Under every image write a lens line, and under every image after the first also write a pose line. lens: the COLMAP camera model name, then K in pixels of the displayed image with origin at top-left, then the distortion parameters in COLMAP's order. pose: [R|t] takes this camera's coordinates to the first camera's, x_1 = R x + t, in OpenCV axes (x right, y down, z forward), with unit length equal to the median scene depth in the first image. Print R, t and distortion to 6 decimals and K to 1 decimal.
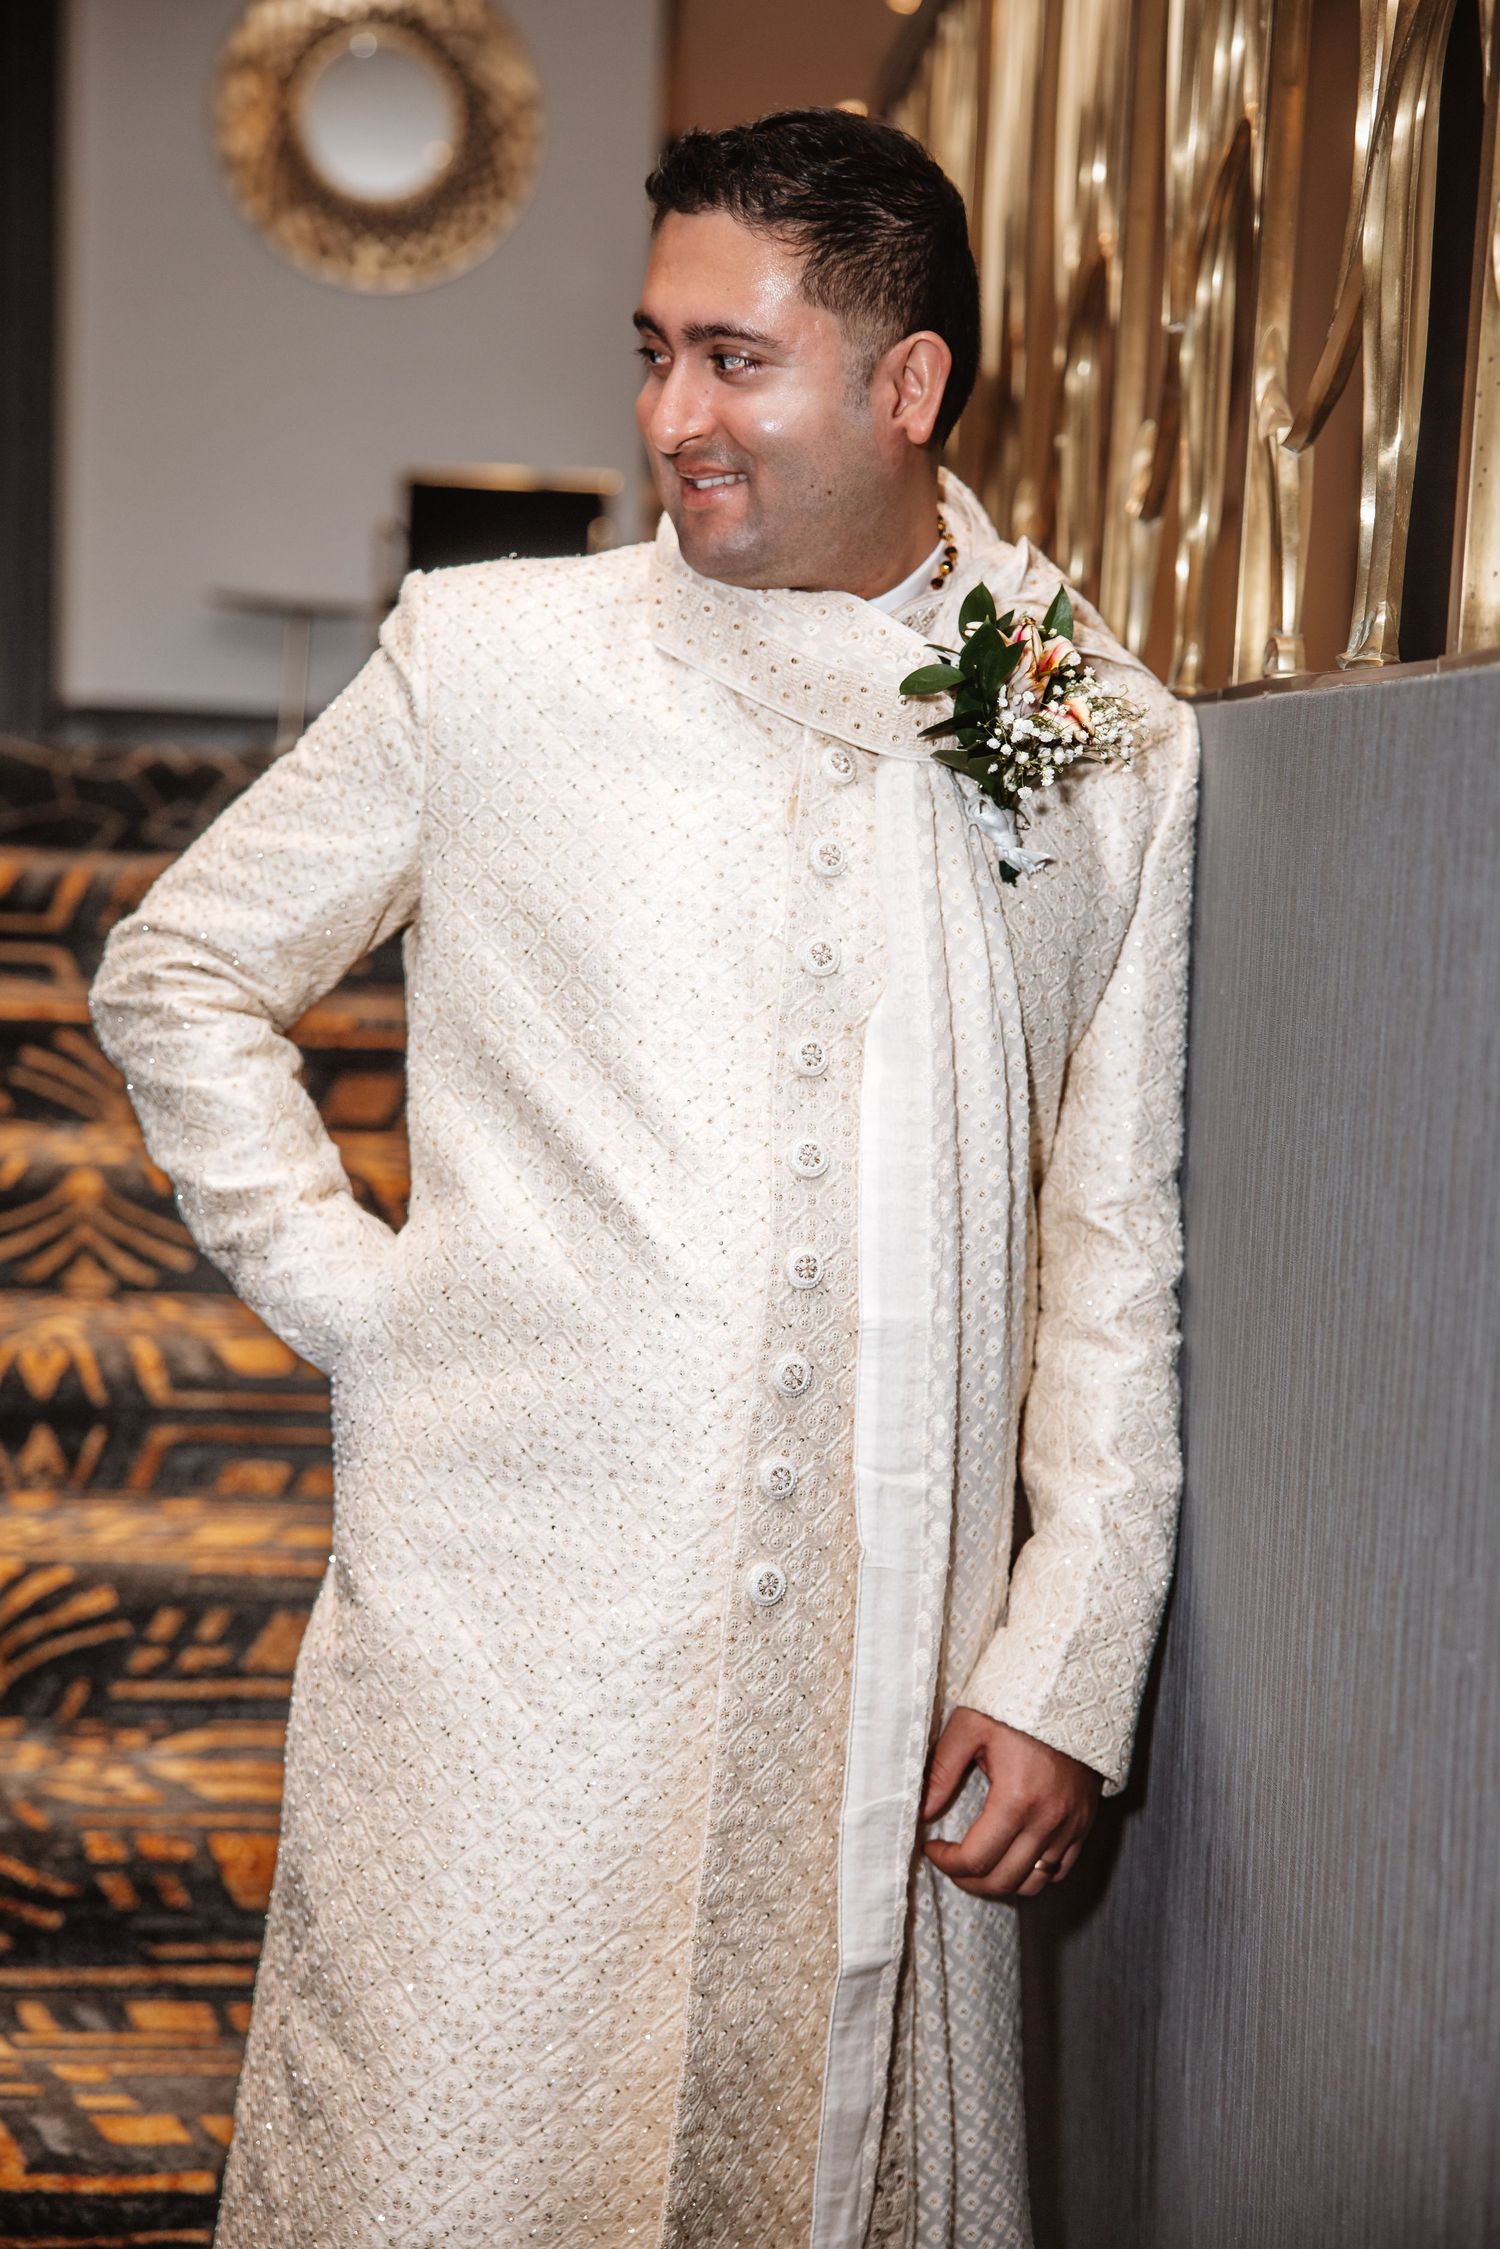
lens RADIAL K [[3387.6, 0, 736.4], [0, 3387.6, 1127.0], [0, 0, 1]] dist [0.191967, 0.000000]
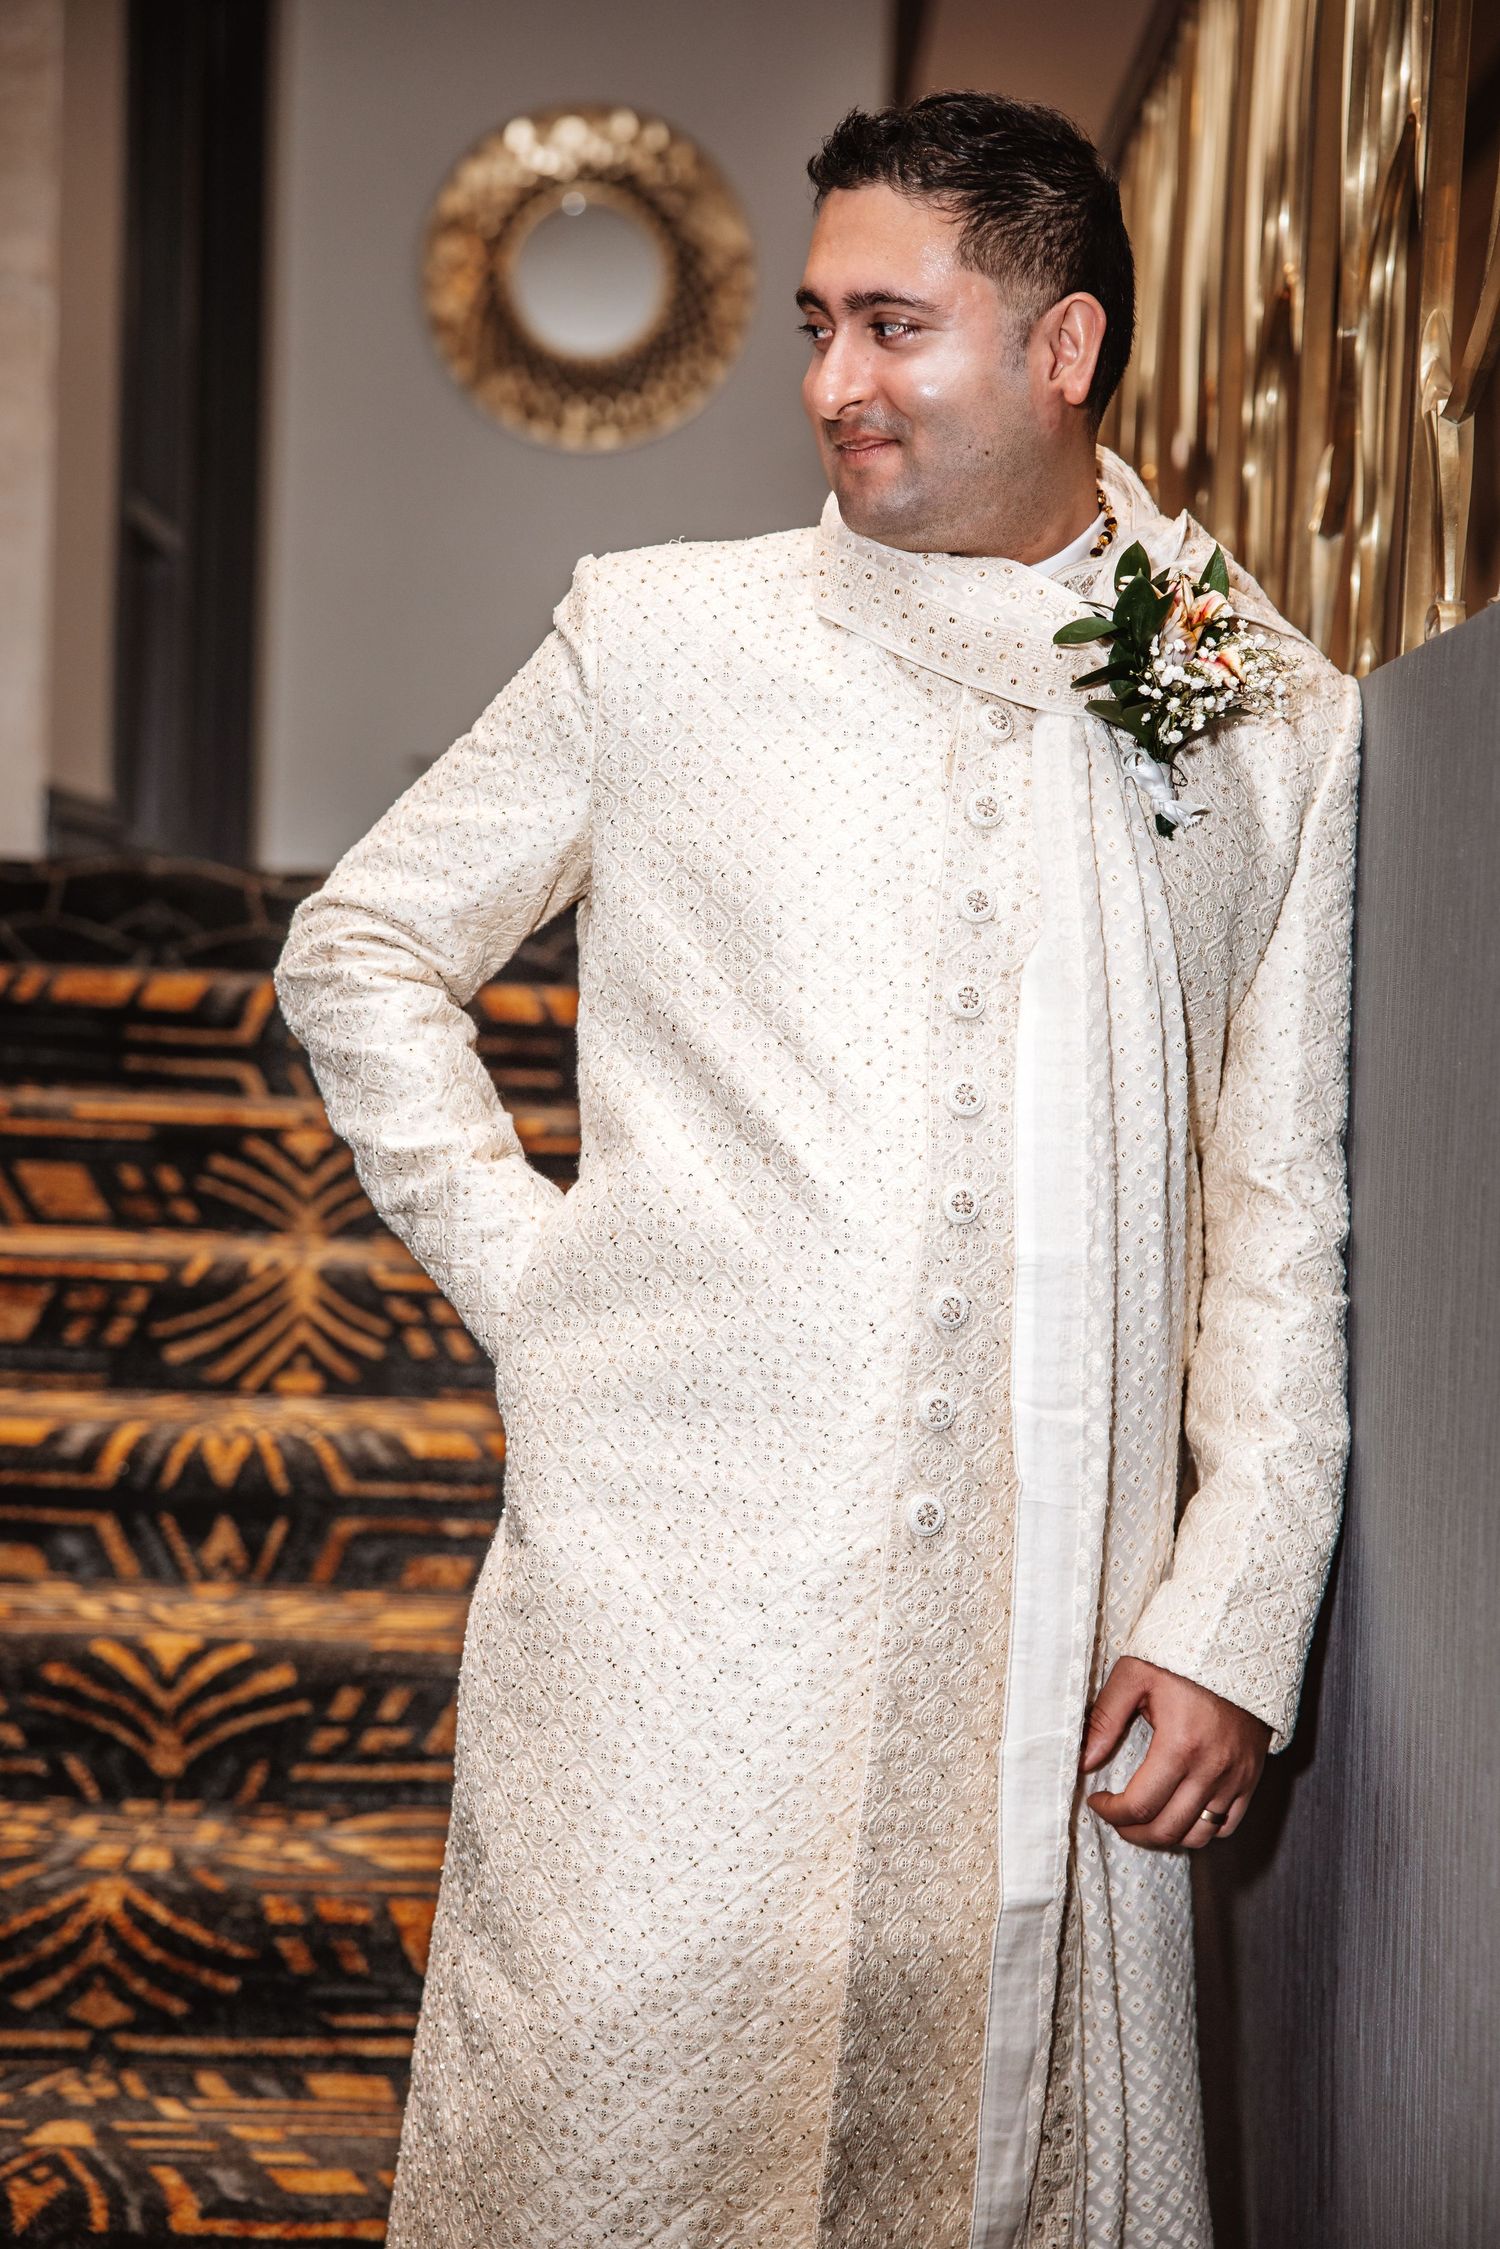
lens RADIAL K [[3660.6, 0, 744.9], [0, 3660.6, 1131.9], [0, 0, 1]] dist [0.264428, 0.000000]
pose [[0.998091, -0.003867, -0.061637, 0.022042], [-0.000056, 0.997980, -0.063533, 0.085778], [0.061759, 0.063415, 0.996075, -0.098672]]
